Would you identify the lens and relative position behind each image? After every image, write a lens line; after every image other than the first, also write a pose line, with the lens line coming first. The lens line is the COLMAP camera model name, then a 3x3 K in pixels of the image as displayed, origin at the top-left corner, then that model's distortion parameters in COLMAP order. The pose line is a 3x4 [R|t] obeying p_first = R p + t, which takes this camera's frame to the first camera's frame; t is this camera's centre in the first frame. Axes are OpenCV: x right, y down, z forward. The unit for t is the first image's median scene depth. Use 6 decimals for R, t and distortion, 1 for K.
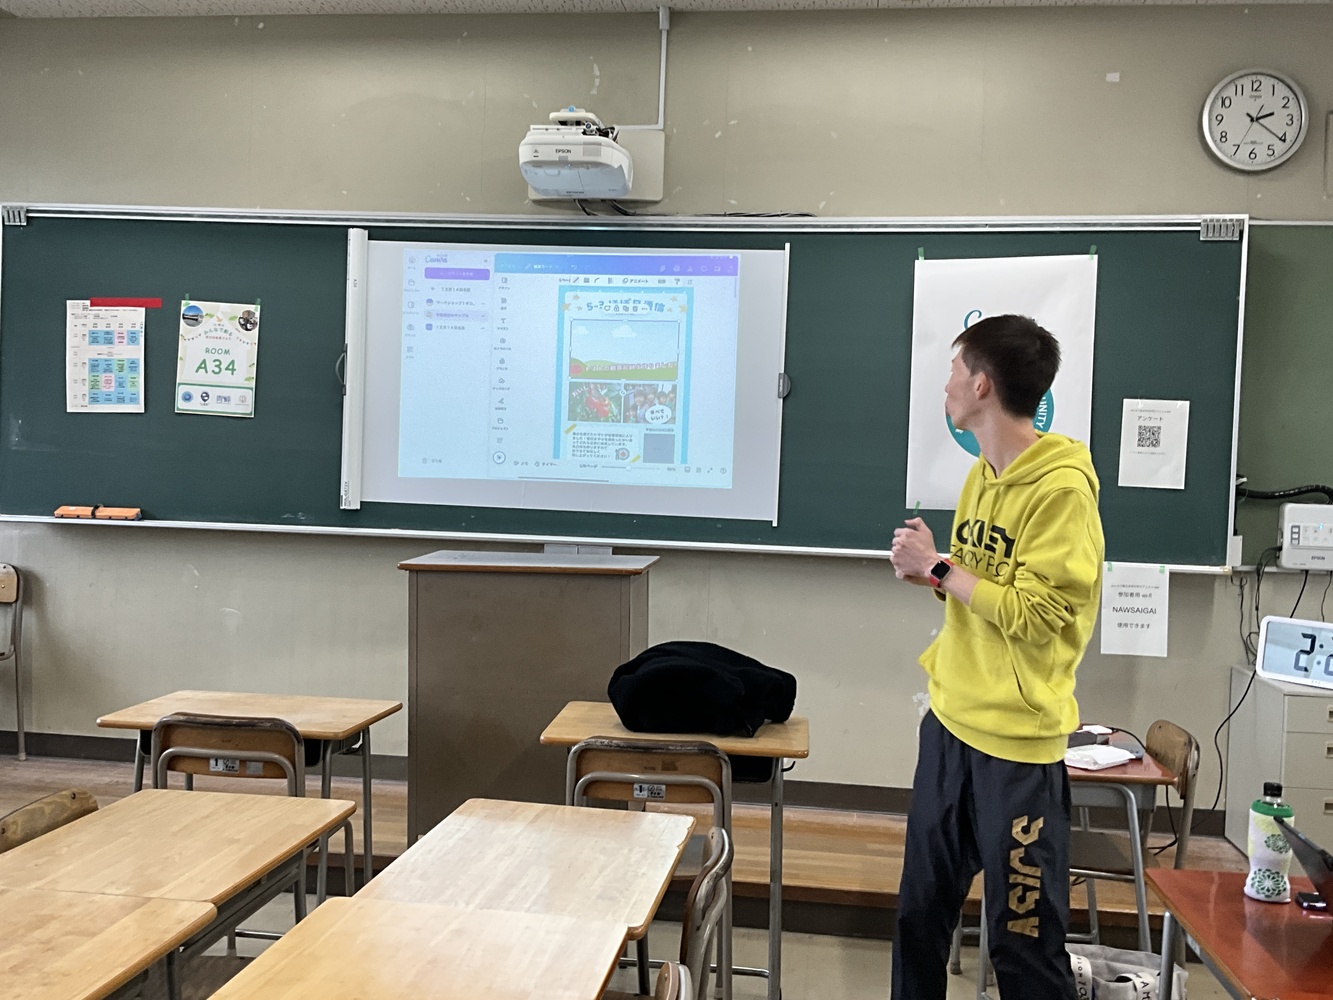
lens RADIAL K [[1370.9, 0, 666.5], [0, 1370.9, 500.0], [0, 0, 1]] dist [0.118500, -0.271240]
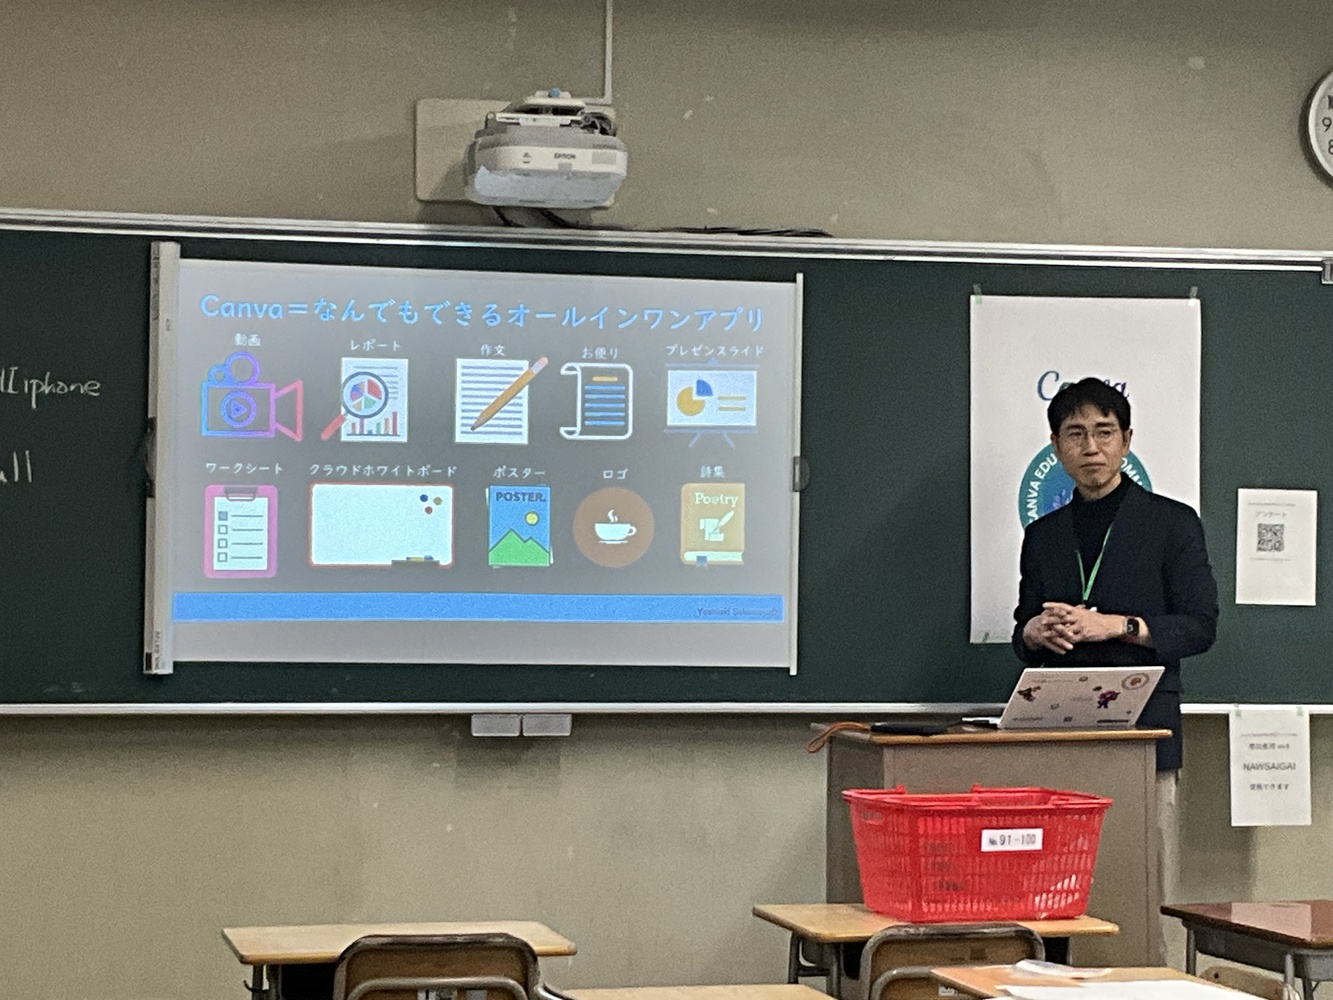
lens RADIAL K [[3247.0, 0, 666.5], [0, 3247.0, 500.0], [0, 0, 1]] dist [-0.017036, 1.118976]
pose [[0.931391, -0.017827, 0.363585, -0.583415], [0.032922, 0.998832, -0.035364, -0.013721], [-0.362530, 0.044907, 0.930890, -0.520383]]
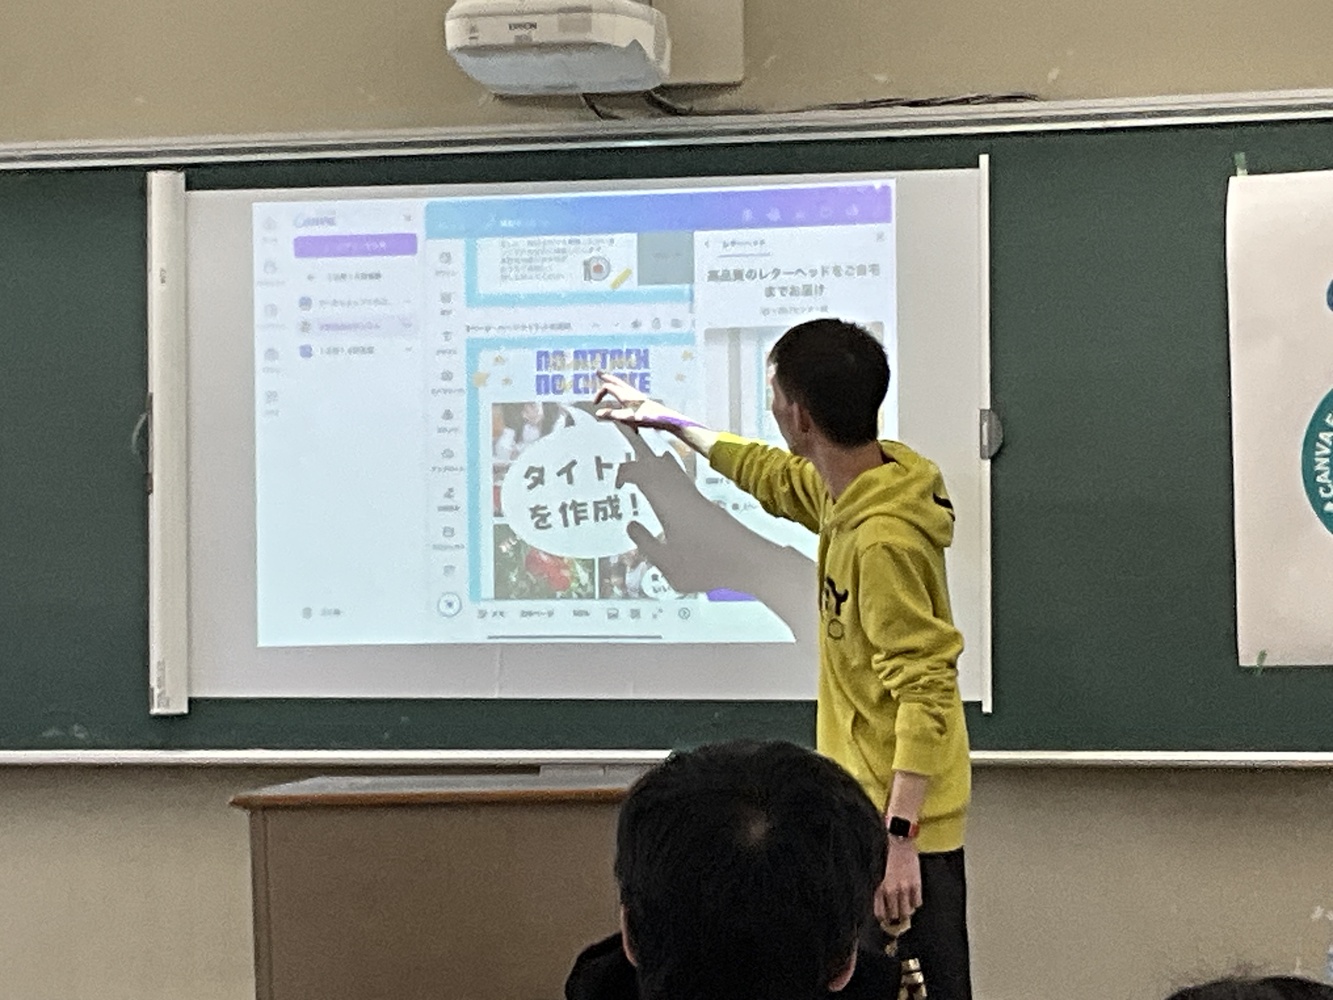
lens RADIAL K [[4359.1, 0, 666.5], [0, 4359.1, 500.0], [0, 0, 1]] dist [0.034425, -0.080904]
pose [[0.989464, -0.047131, -0.136893, 0.186370], [0.040337, 0.997833, -0.051986, 0.019743], [0.139047, 0.045916, 0.989221, -0.604231]]
